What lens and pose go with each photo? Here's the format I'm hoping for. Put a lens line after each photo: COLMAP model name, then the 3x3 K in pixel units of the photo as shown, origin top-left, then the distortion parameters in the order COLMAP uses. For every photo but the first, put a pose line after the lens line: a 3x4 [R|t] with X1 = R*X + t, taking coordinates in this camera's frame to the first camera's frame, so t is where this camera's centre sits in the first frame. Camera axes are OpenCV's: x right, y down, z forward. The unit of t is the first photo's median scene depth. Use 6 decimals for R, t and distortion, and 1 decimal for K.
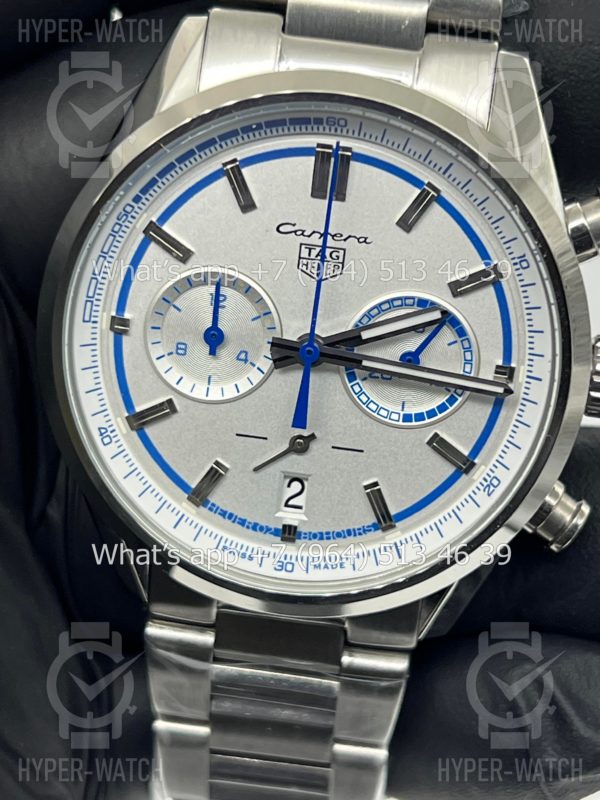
lens RADIAL K [[1957.4, 0, 300.0], [0, 1957.4, 400.0], [0, 0, 1]] dist [0.386310, -0.763232]
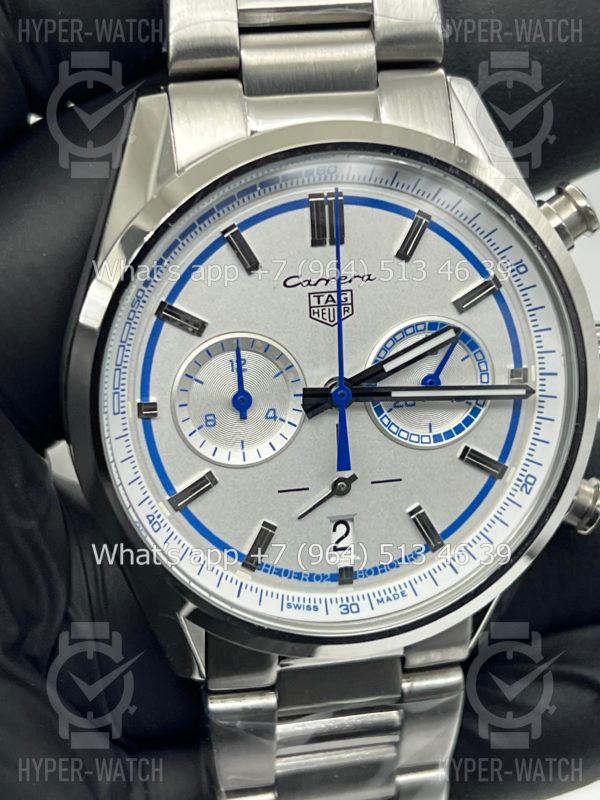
lens RADIAL K [[1957.4, 0, 300.0], [0, 1957.4, 400.0], [0, 0, 1]] dist [0.386310, -0.763232]
pose [[0.943324, -0.212585, 0.254847, -0.272787], [0.219574, 0.975595, 0.001050, -0.027446], [-0.248851, 0.054967, 0.966981, 0.018578]]
